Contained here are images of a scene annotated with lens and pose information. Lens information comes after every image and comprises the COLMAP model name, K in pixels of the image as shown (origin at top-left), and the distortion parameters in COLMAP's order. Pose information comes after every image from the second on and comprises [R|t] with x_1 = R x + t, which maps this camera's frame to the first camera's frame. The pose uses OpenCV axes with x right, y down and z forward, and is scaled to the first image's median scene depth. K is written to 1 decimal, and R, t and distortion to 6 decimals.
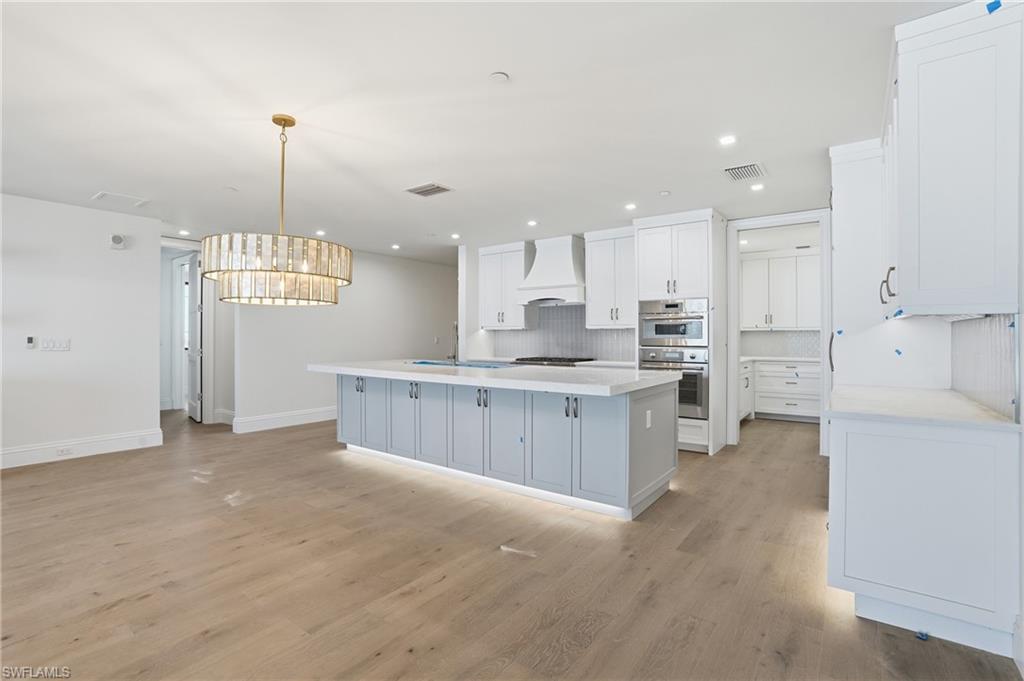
lens RADIAL K [[472.8, 0, 512.6], [0, 472.8, 336.3], [0, 0, 1]] dist [-0.063955, 0.020545]
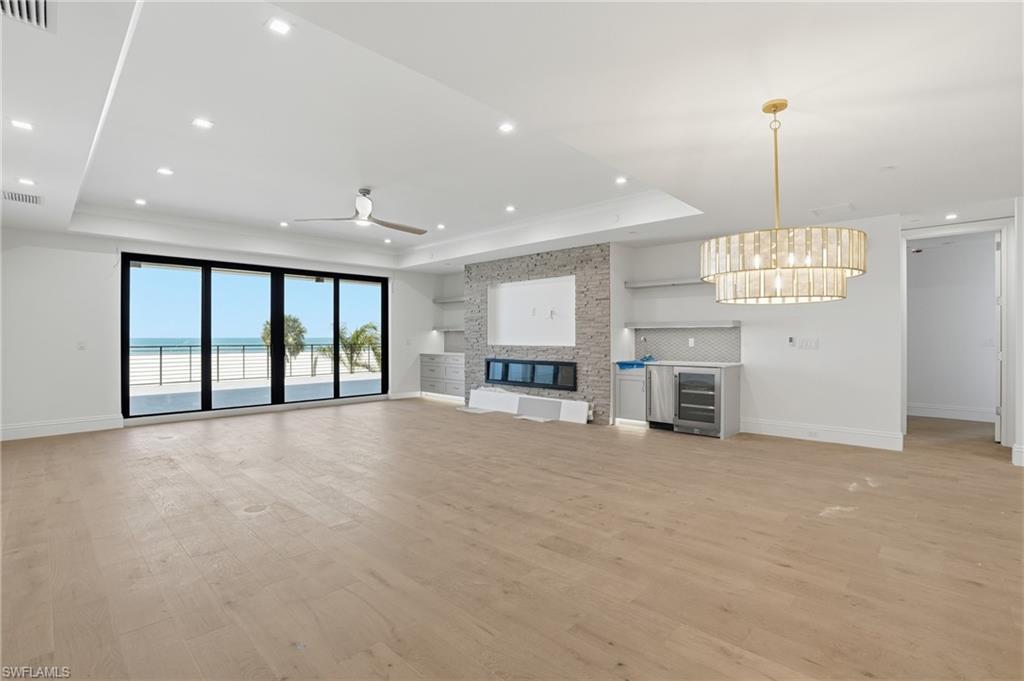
lens RADIAL K [[472.8, 0, 512.6], [0, 472.8, 336.3], [0, 0, 1]] dist [-0.063955, 0.020545]
pose [[-0.118892, -0.002615, -0.992904, 0.409608], [0.003381, 0.999990, -0.003038, -0.000055], [0.992901, -0.003719, -0.118882, 0.482957]]
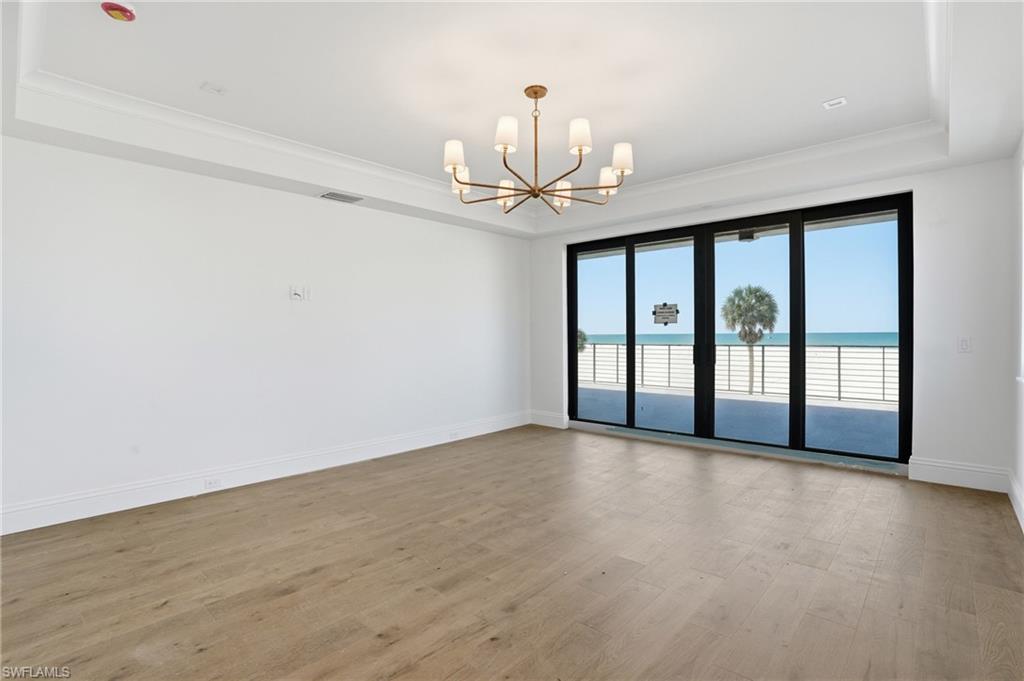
lens RADIAL K [[696.0, 0, 512.0], [0, 696.0, 340.5], [0, 0, 1]] dist [-0.031796, 0.001135]
pose [[-0.964212, 0.002269, 0.265124, -1.707997], [0.003053, 0.999992, 0.002544, 0.008593], [-0.265116, 0.003262, -0.964211, 1.335136]]
